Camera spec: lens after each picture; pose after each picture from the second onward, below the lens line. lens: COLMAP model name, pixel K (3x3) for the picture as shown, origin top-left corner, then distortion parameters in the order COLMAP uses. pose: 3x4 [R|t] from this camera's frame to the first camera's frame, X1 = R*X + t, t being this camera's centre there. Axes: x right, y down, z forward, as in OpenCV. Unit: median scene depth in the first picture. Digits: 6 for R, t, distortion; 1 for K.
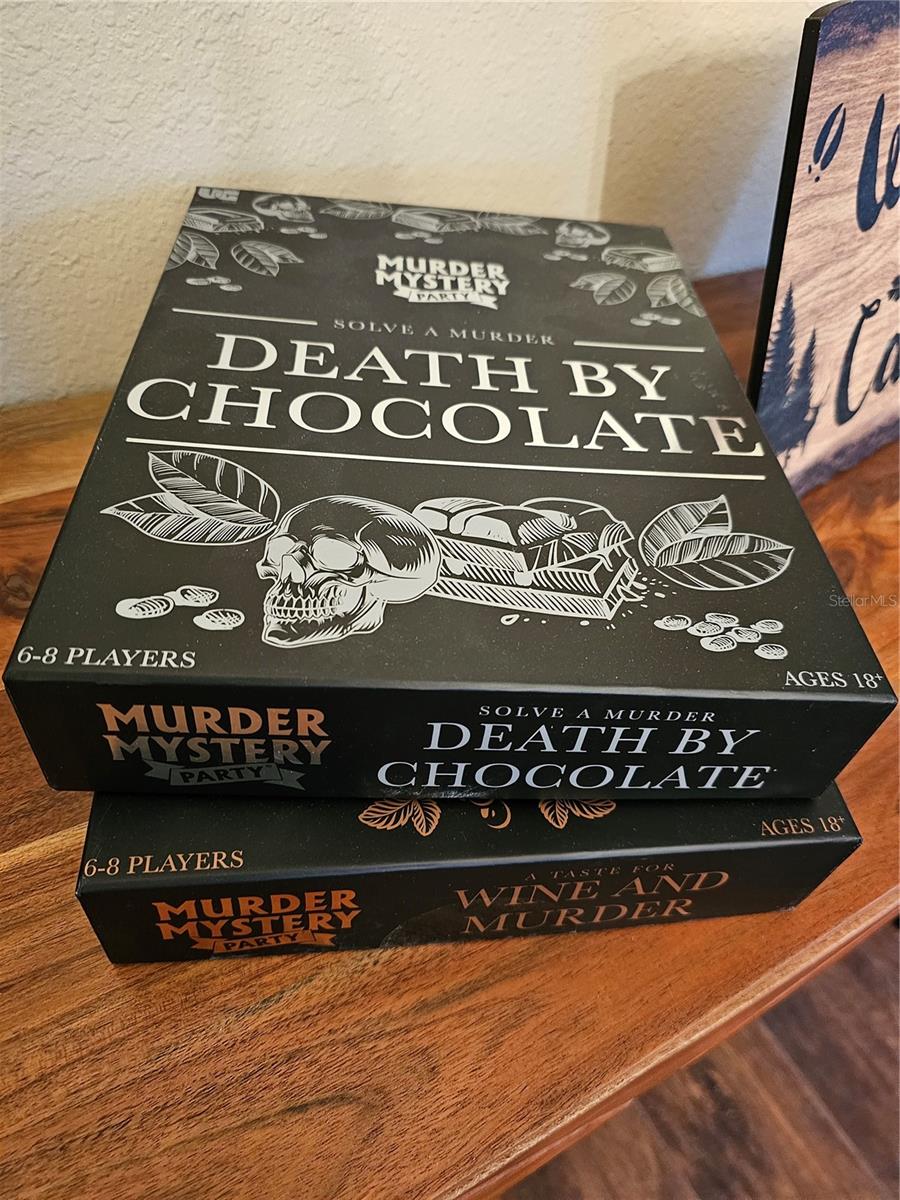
lens RADIAL K [[798.9, 0, 452.6], [0, 798.9, 590.2], [0, 0, 1]] dist [0.043422, -0.041417]
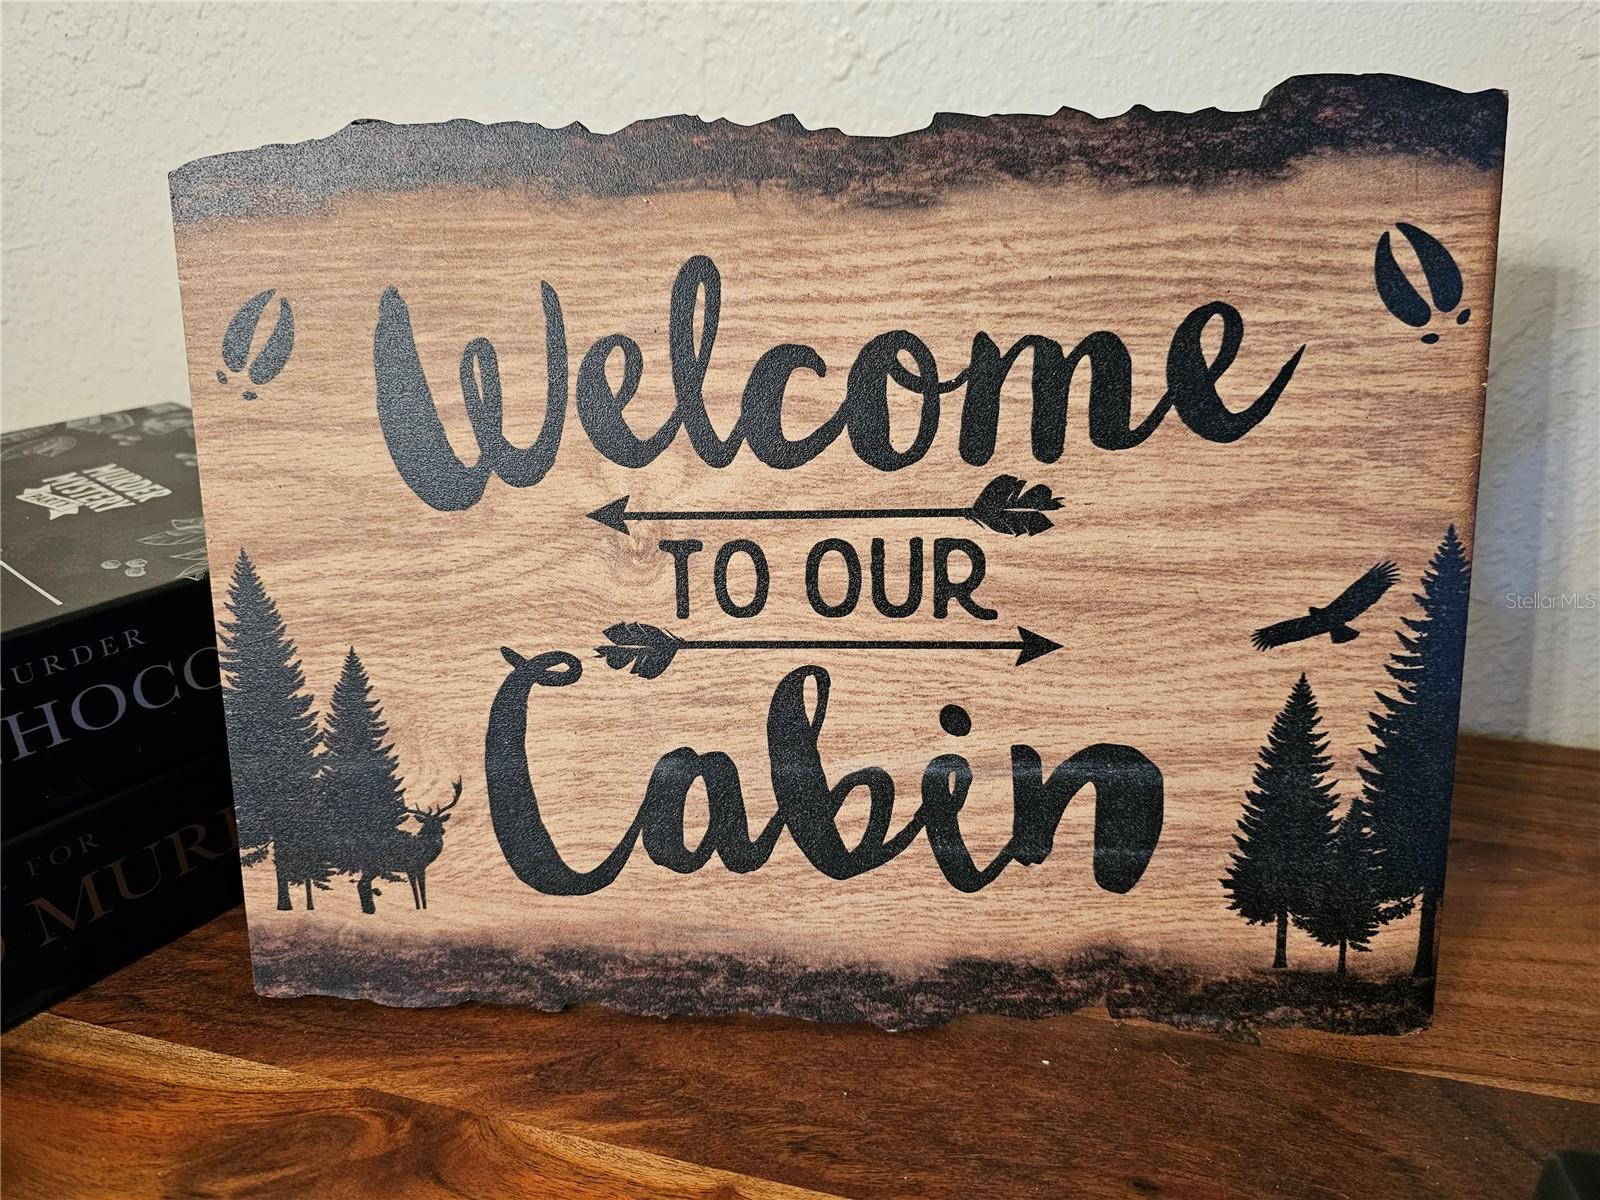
lens RADIAL K [[1065.2, 0, 829.2], [0, 1065.2, 630.5], [0, 0, 1]] dist [0.043422, -0.041417]
pose [[0.722031, 0.173122, -0.669851, 1.602233], [-0.437789, 0.864029, -0.248585, -0.400698], [0.535735, 0.472740, 0.699647, 0.873275]]
